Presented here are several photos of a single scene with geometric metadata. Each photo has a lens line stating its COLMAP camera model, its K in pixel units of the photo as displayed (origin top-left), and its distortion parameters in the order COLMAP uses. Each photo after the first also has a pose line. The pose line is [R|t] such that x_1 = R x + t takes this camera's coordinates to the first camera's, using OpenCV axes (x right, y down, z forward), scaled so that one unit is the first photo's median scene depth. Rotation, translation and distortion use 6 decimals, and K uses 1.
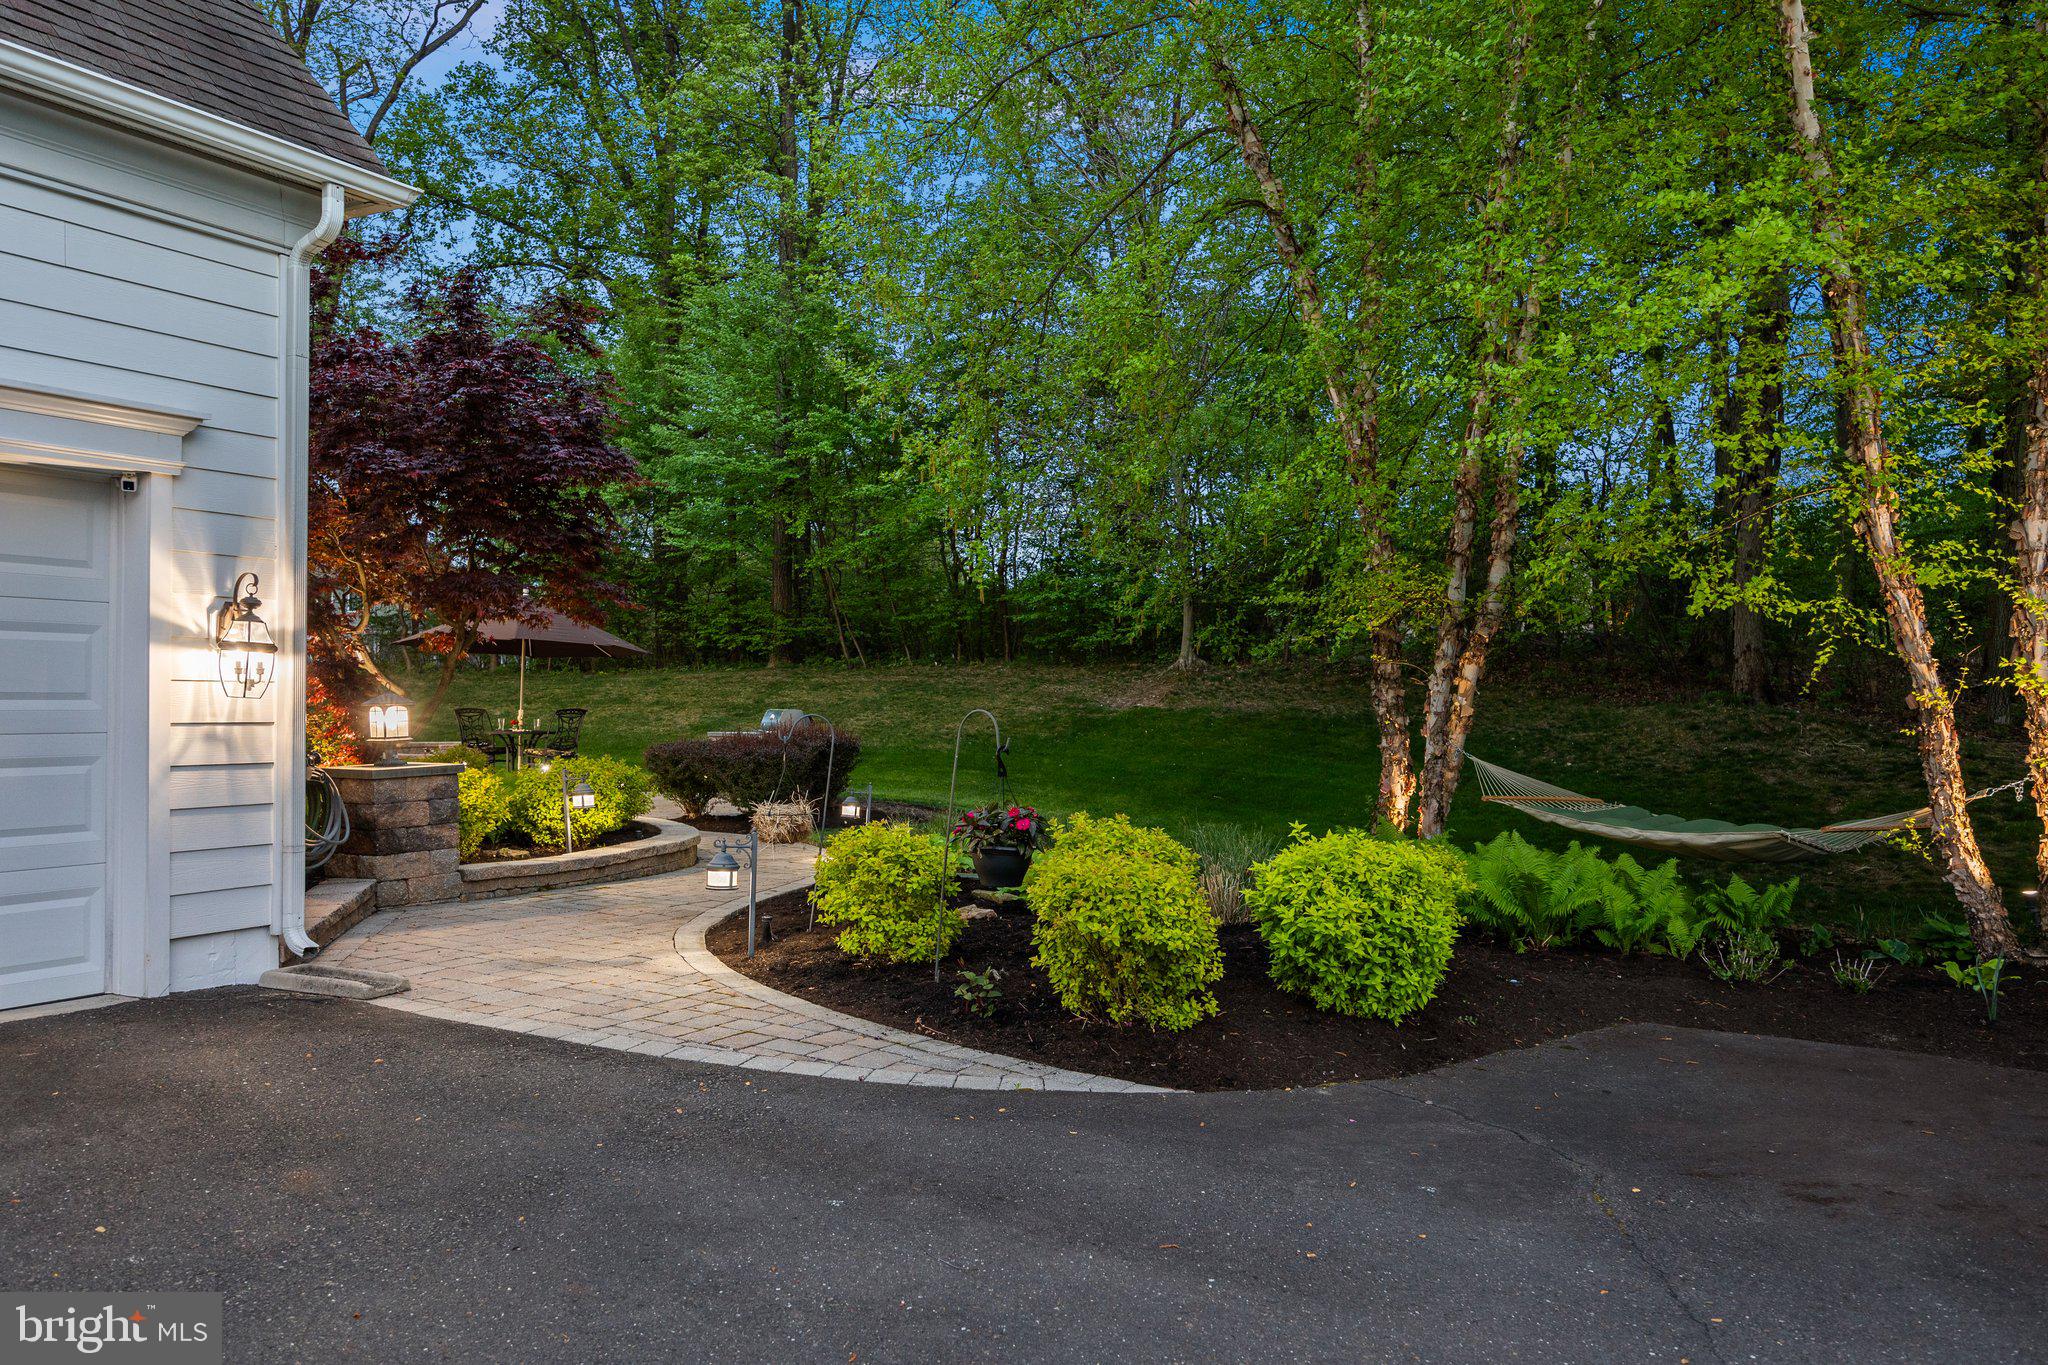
lens RADIAL K [[1531.8, 0, 1024.8], [0, 1531.8, 695.7], [0, 0, 1]] dist [0.016850, -0.003399]
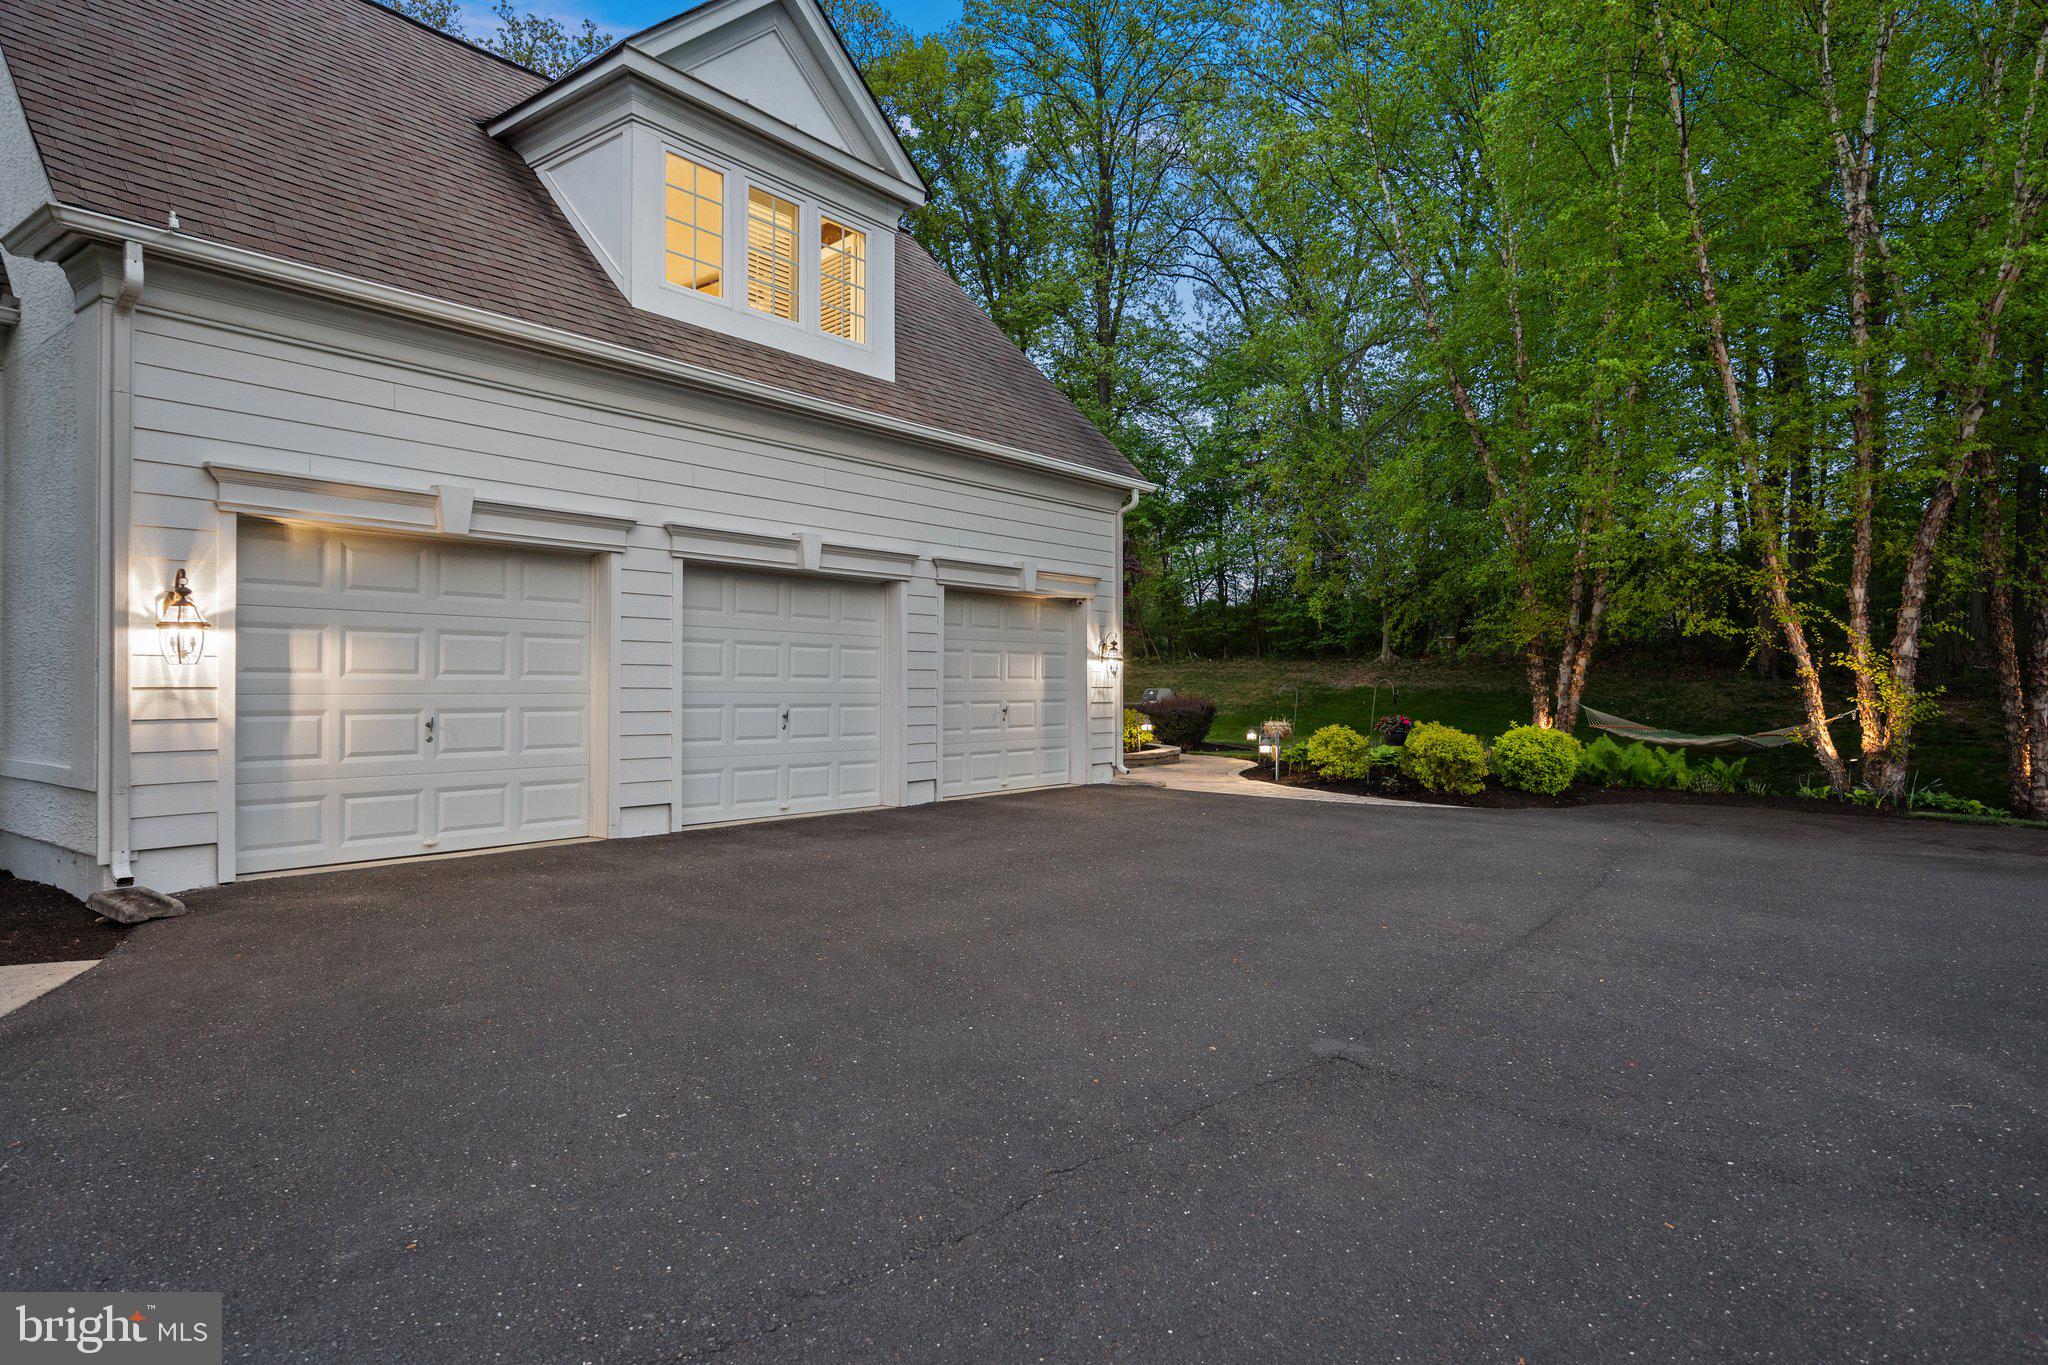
lens RADIAL K [[1202.6, 0, 1020.9], [0, 1202.6, 679.8], [0, 0, 1]] dist [-0.005126, 0.000460]
pose [[0.987869, -0.010818, -0.154910, -0.233071], [0.010177, 0.999936, -0.004928, 0.009502], [0.154953, 0.003291, 0.987916, -0.809557]]
